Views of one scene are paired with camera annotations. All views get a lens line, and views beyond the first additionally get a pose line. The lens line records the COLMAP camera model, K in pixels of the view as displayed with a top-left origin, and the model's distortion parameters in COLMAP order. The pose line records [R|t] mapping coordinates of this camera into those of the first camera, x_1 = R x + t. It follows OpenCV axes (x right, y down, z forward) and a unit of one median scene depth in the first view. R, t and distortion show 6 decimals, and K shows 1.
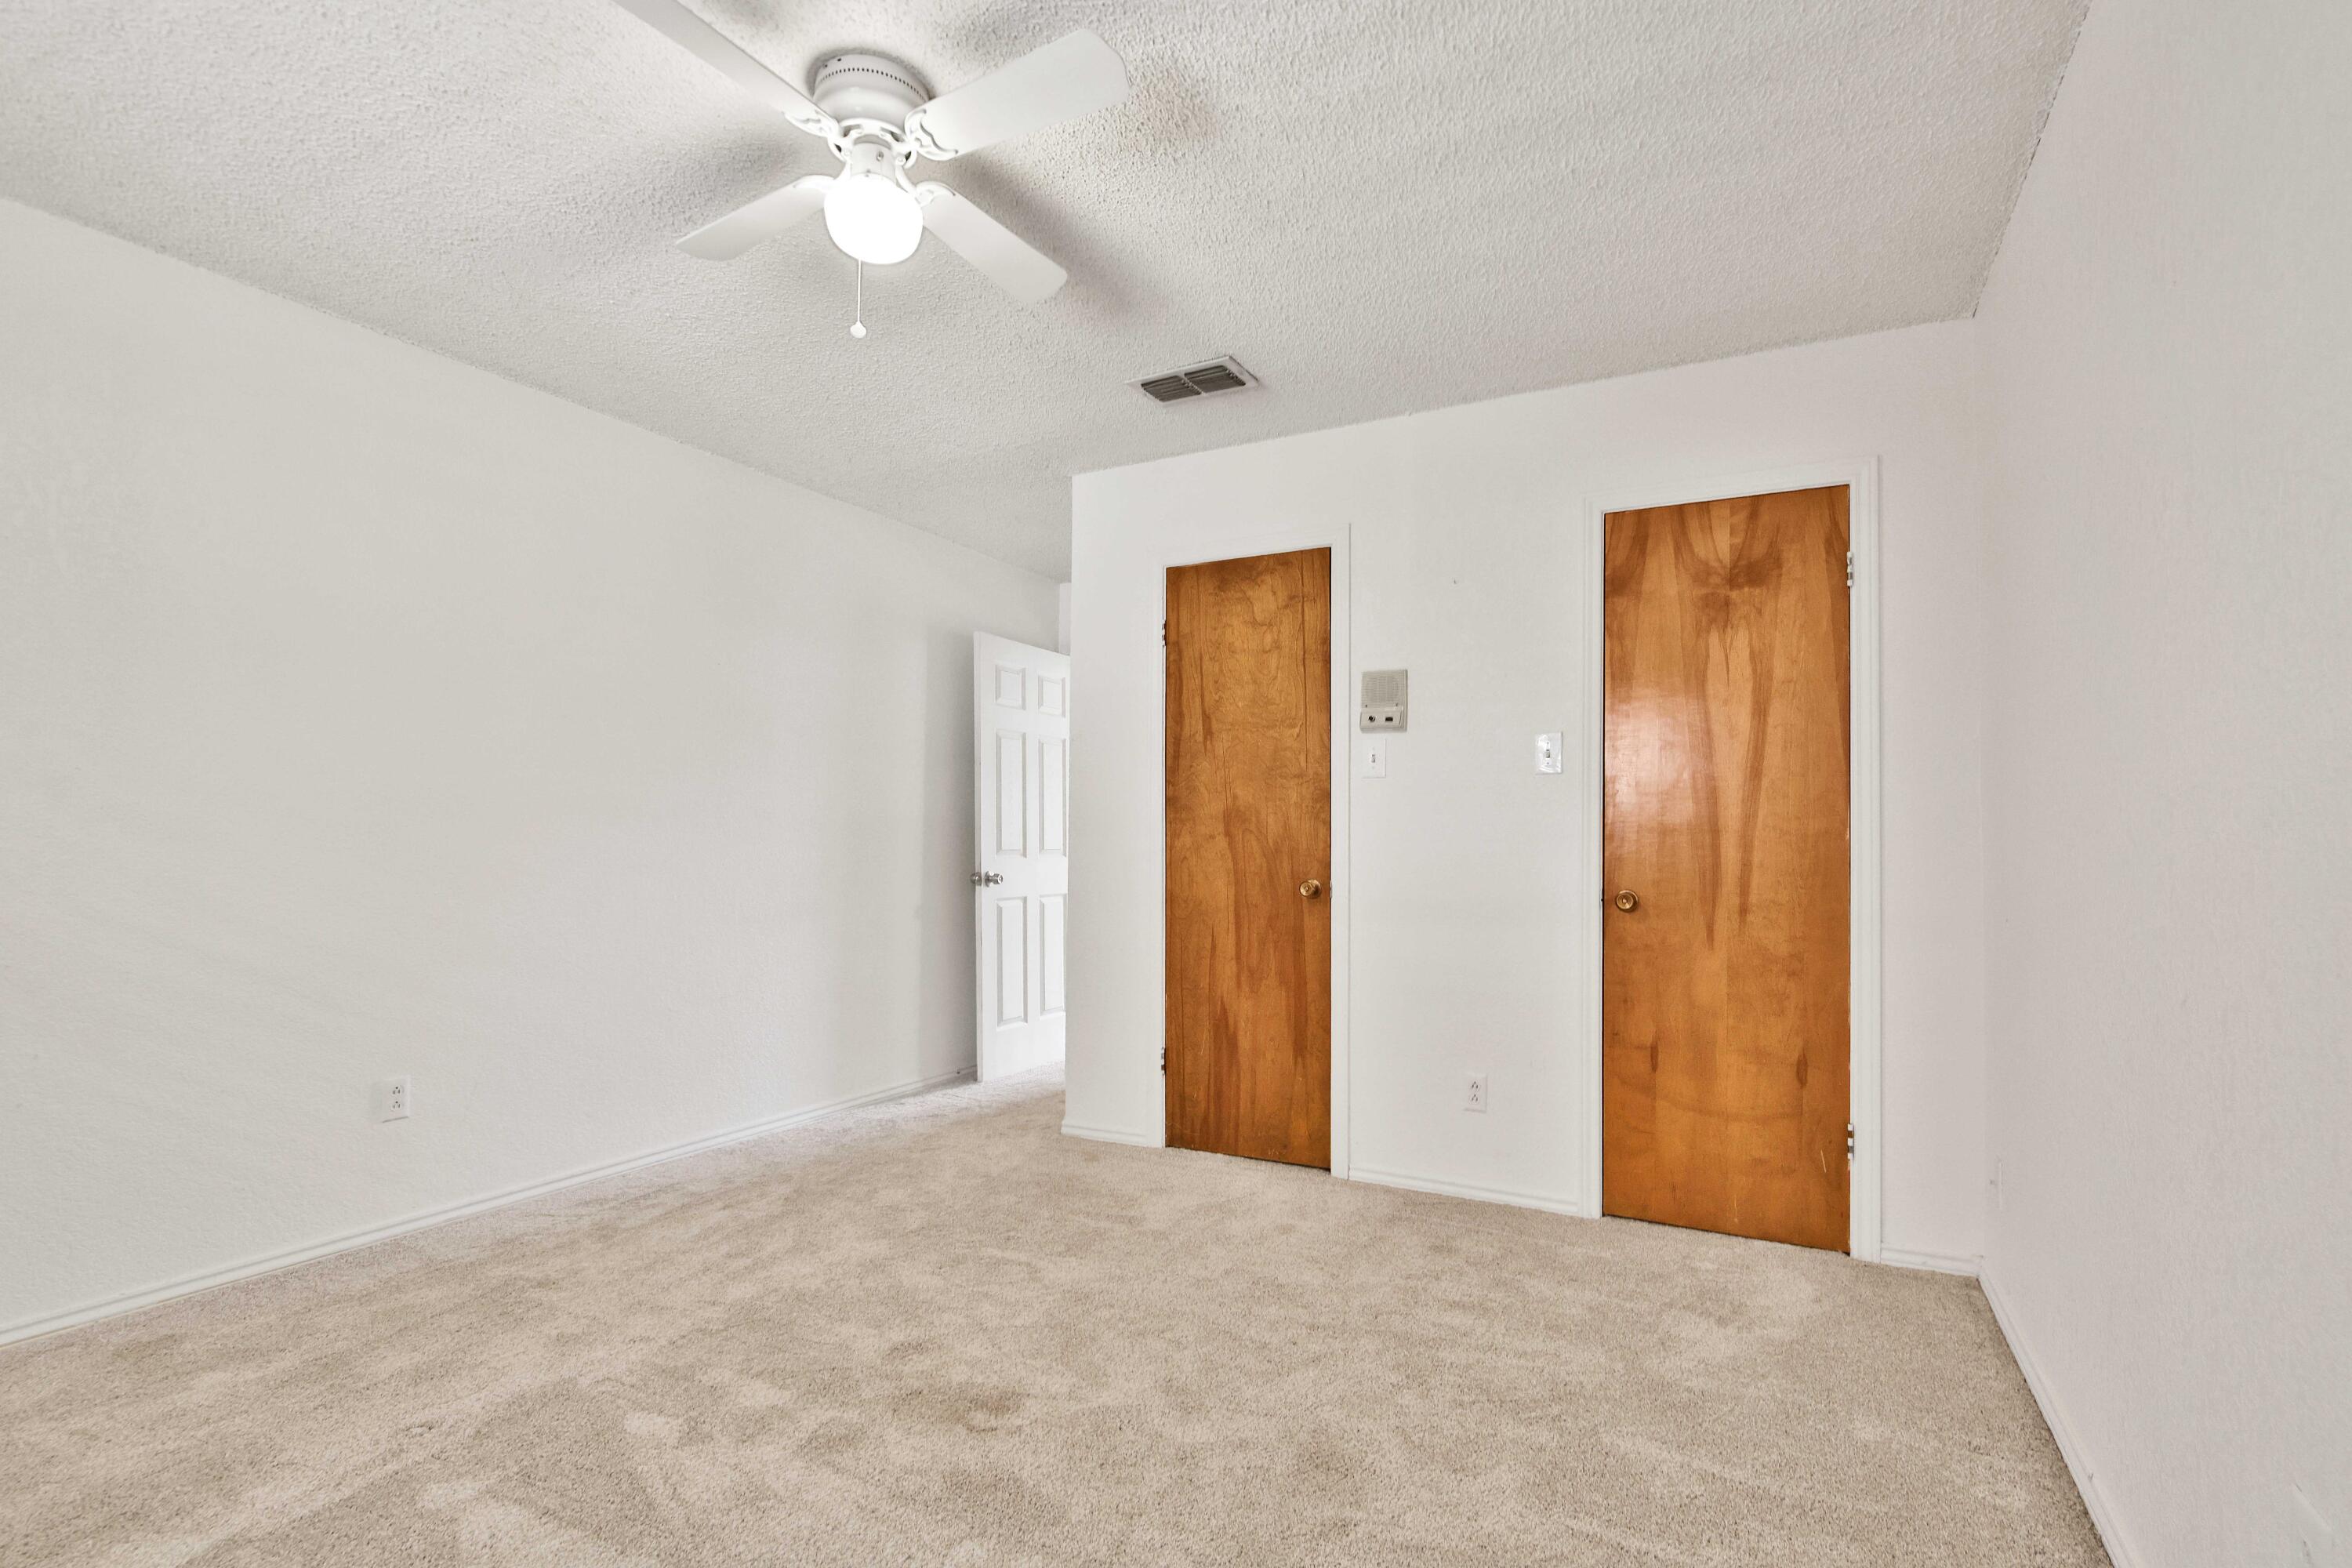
lens RADIAL K [[1120.2, 0, 1172.2], [0, 1120.2, 853.8], [0, 0, 1]] dist [-0.000177, -0.000051]
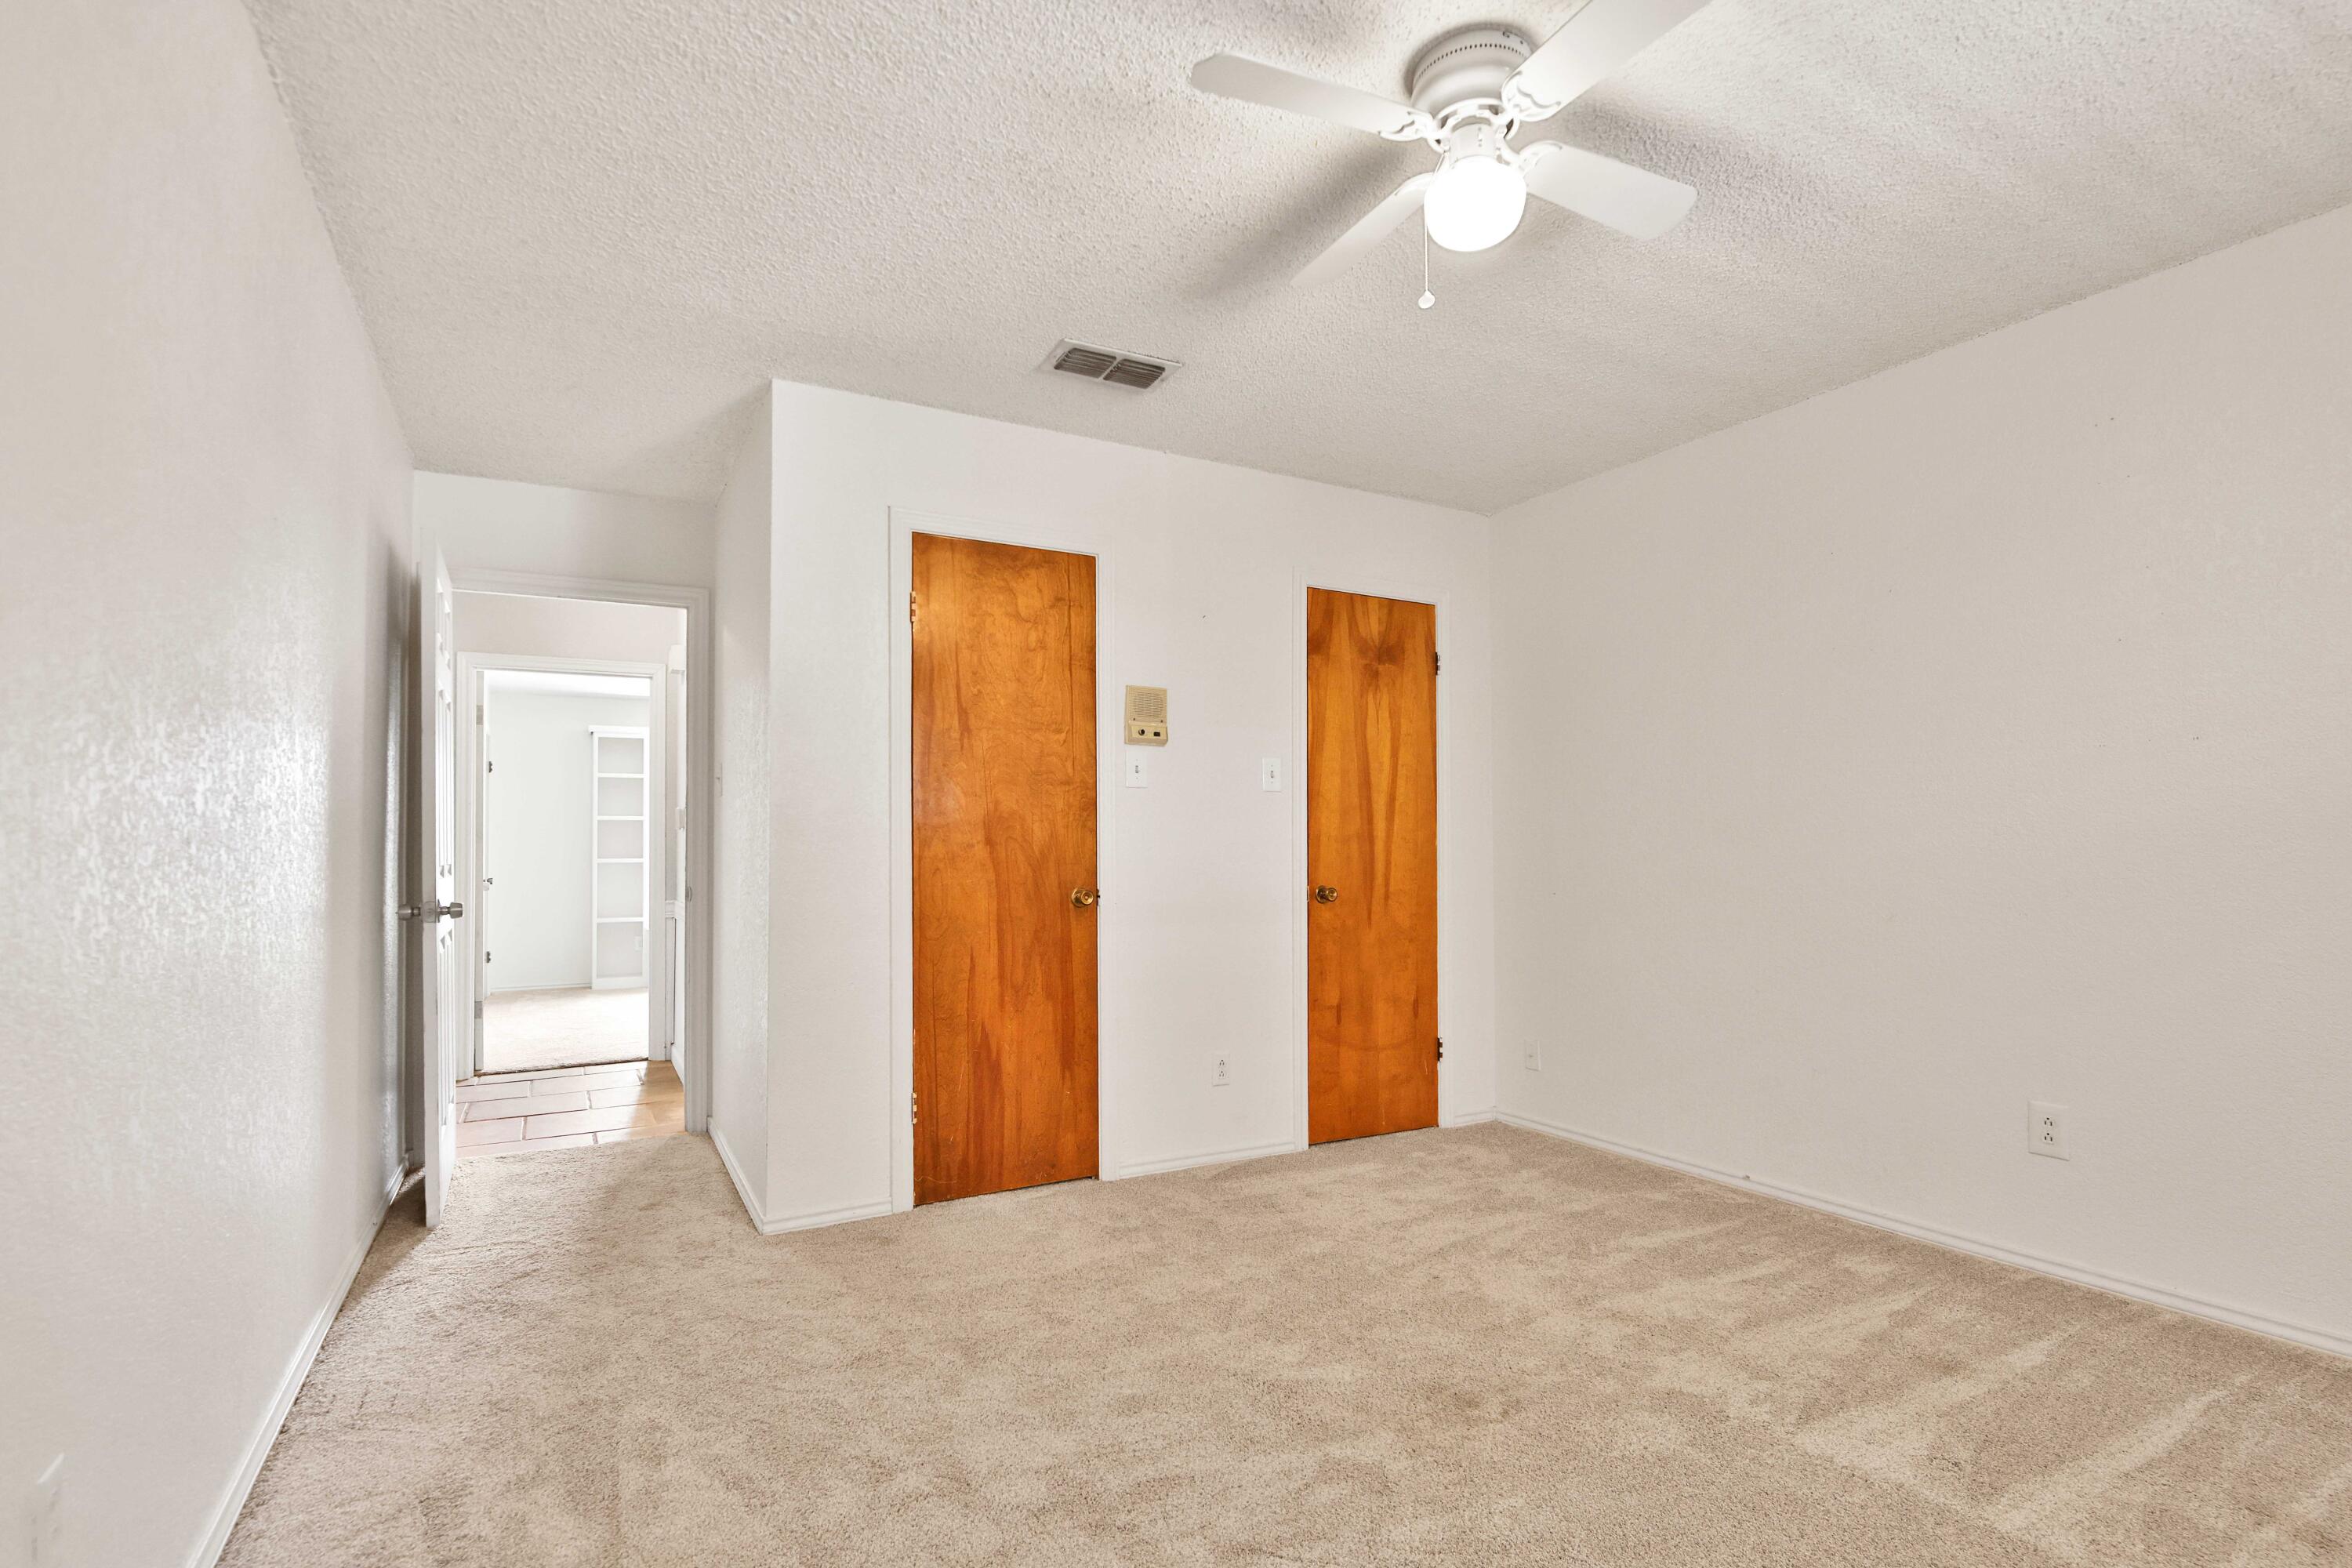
lens RADIAL K [[1158.9, 0, 1168.9], [0, 1158.9, 859.5], [0, 0, 1]] dist [-0.004433, -0.000642]
pose [[0.532707, -0.014157, 0.846182, -0.700166], [0.014454, 0.999866, 0.007629, -0.009105], [-0.846177, 0.008167, 0.532840, 0.388534]]
